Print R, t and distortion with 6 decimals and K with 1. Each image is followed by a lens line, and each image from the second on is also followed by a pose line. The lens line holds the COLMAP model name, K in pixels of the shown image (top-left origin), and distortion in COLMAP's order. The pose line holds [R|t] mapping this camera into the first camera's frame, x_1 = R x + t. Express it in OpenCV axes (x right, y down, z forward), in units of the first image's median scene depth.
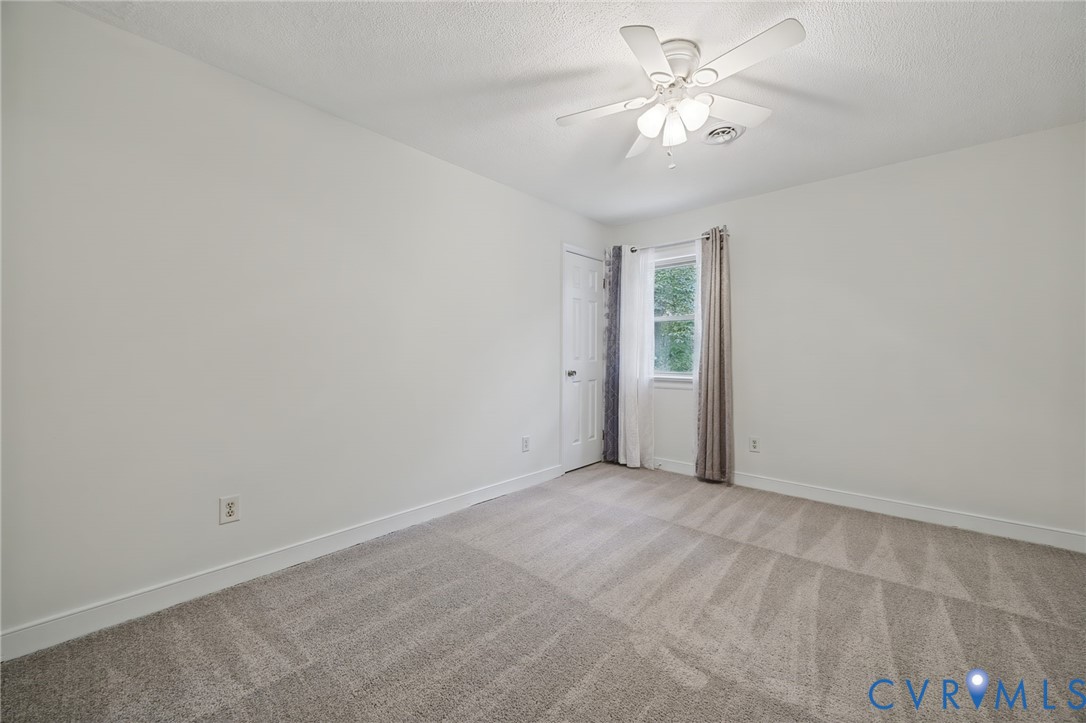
lens RADIAL K [[432.3, 0, 542.2], [0, 432.3, 355.4], [0, 0, 1]] dist [-0.013702, 0.008524]
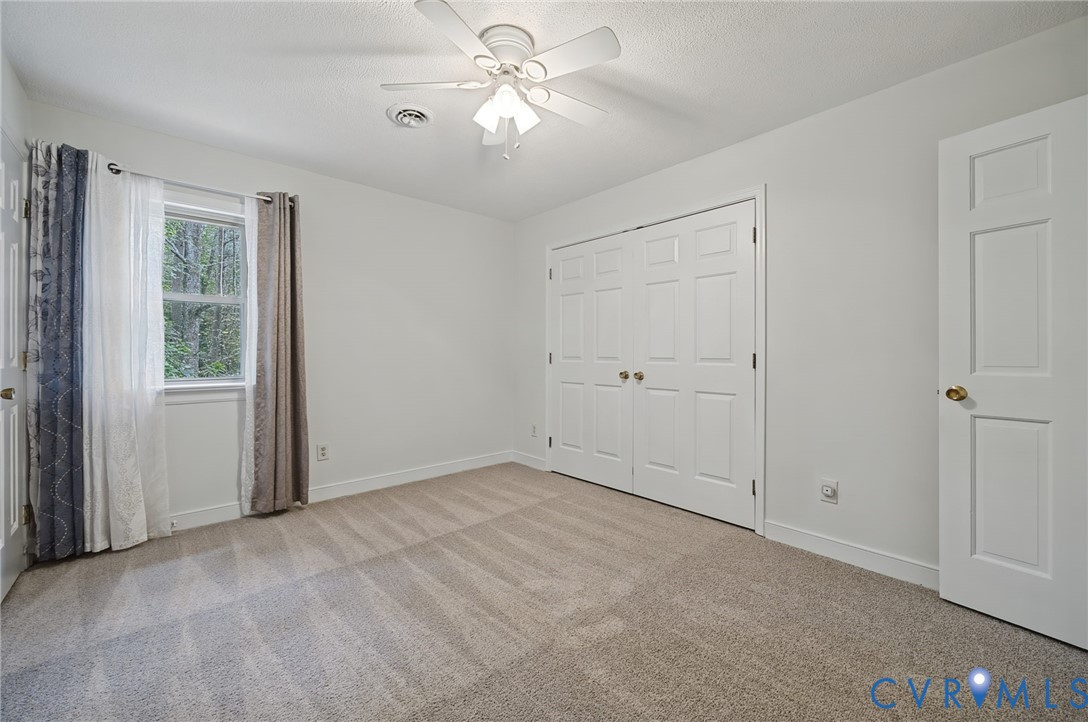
lens RADIAL K [[433.1, 0, 543.2], [0, 433.1, 354.9], [0, 0, 1]] dist [-0.013702, 0.008524]
pose [[0.093241, -0.006773, 0.995621, -0.335149], [0.000836, 0.999977, 0.006724, -0.001547], [-0.995643, 0.000206, 0.093244, 0.424466]]
